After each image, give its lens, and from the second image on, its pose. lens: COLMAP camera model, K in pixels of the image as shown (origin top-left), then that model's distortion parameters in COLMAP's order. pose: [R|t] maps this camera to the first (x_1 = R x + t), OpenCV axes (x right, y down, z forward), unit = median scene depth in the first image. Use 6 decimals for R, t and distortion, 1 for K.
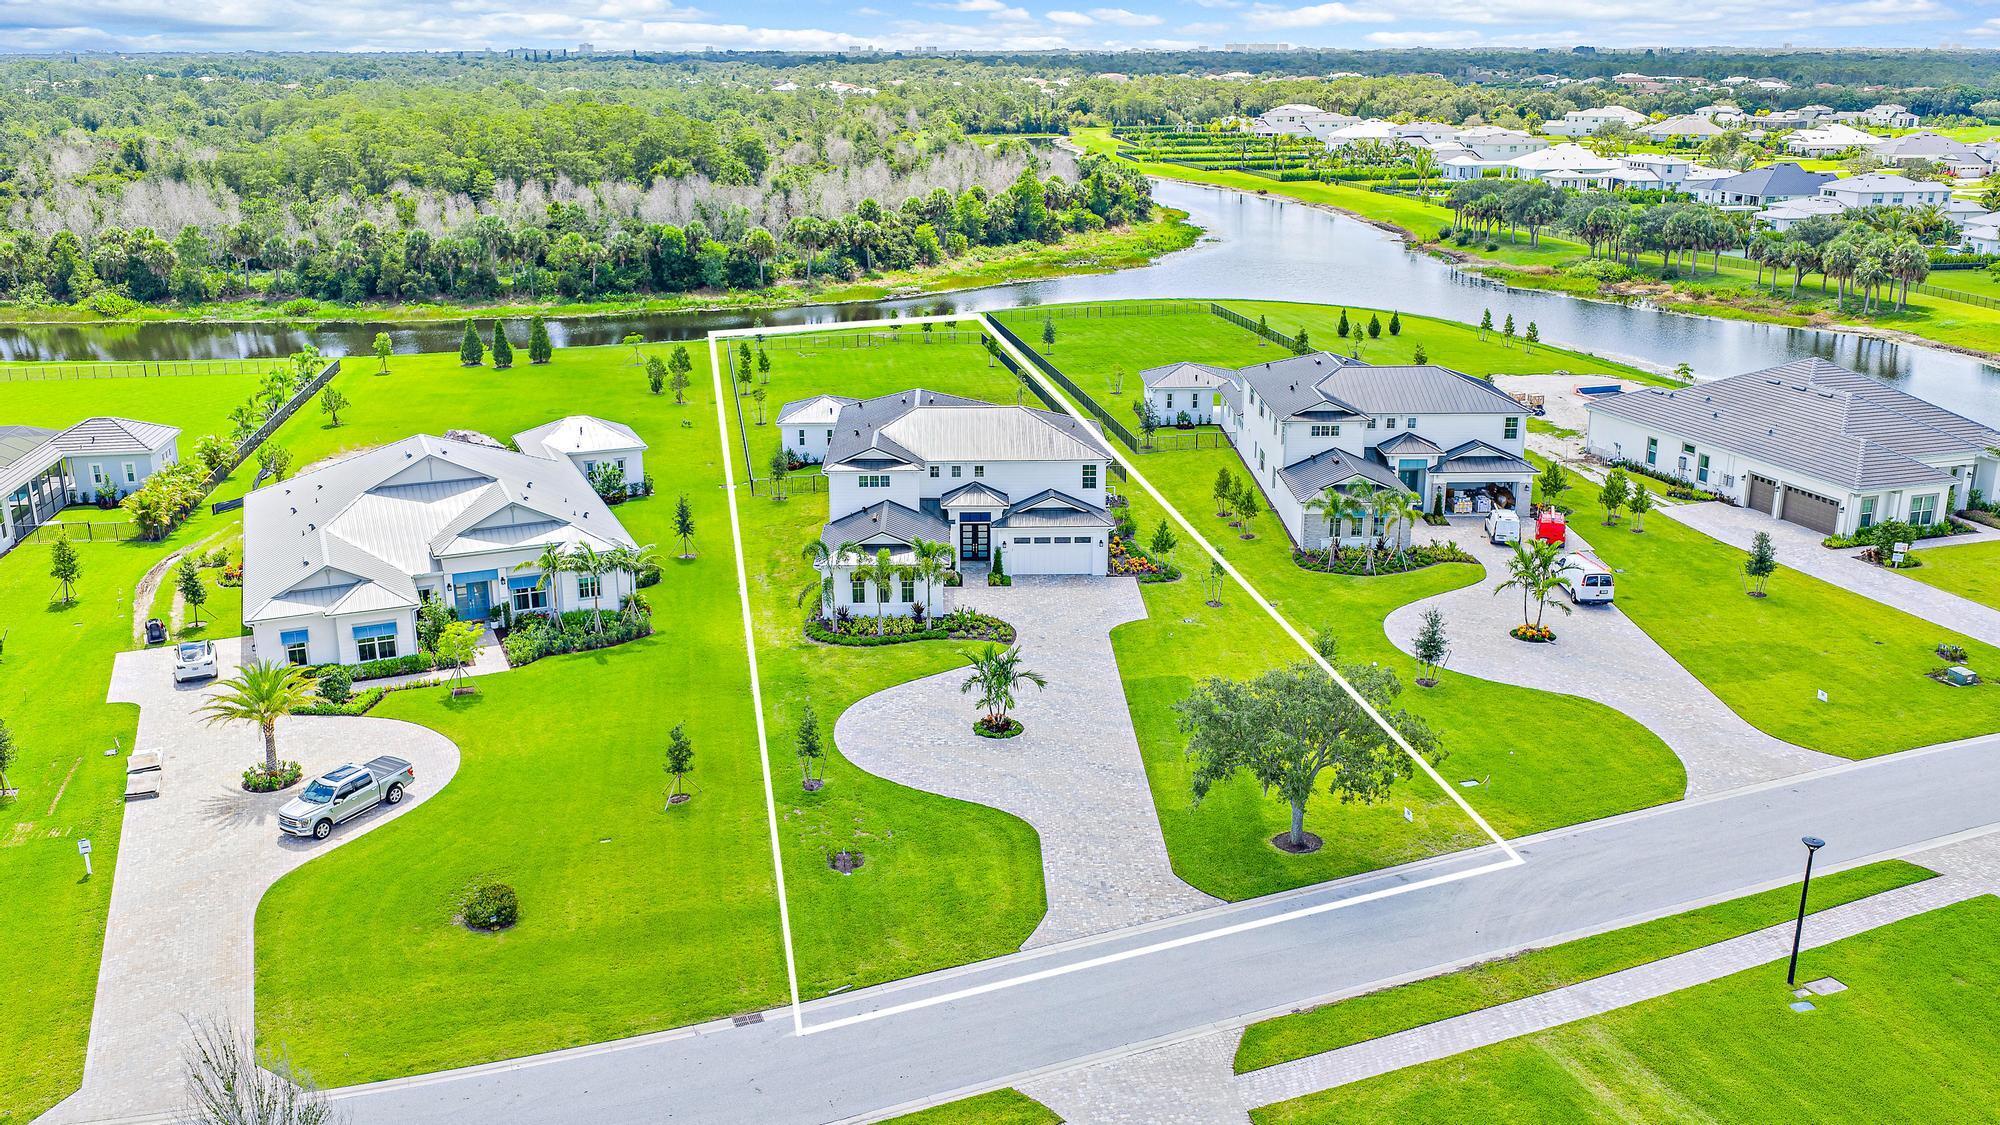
lens RADIAL K [[1651.9, 0, 1010.5], [0, 1651.9, 575.2], [0, 0, 1]] dist [0.006109, -0.020018]
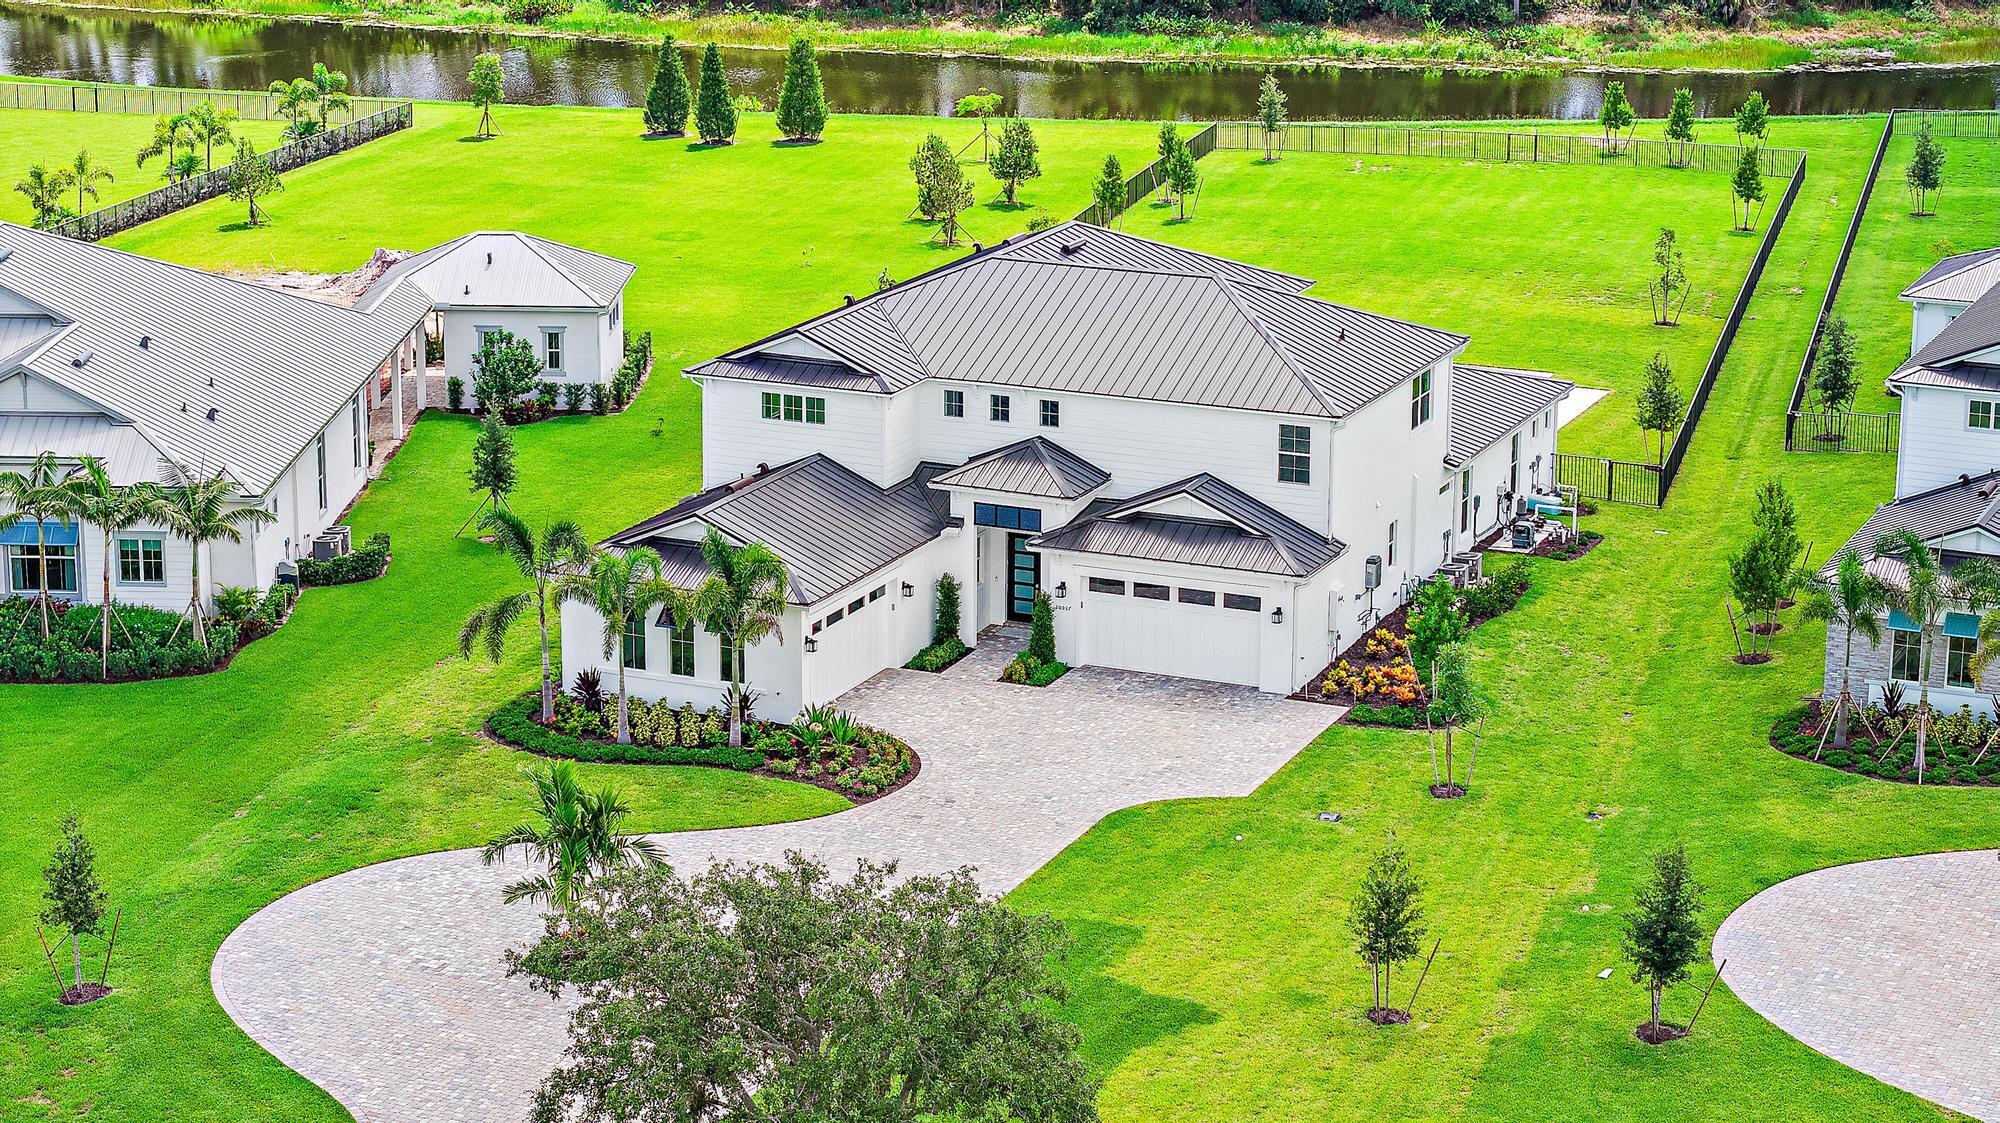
lens RADIAL K [[3970.6, 0, 997.5], [0, 3970.6, 558.1], [0, 0, 1]] dist [-0.279528, 0.000000]
pose [[0.900165, 0.116994, -0.419542, 0.402465], [-0.136288, 0.990537, -0.016197, -0.007842], [0.413677, 0.071759, 0.907591, 0.076019]]
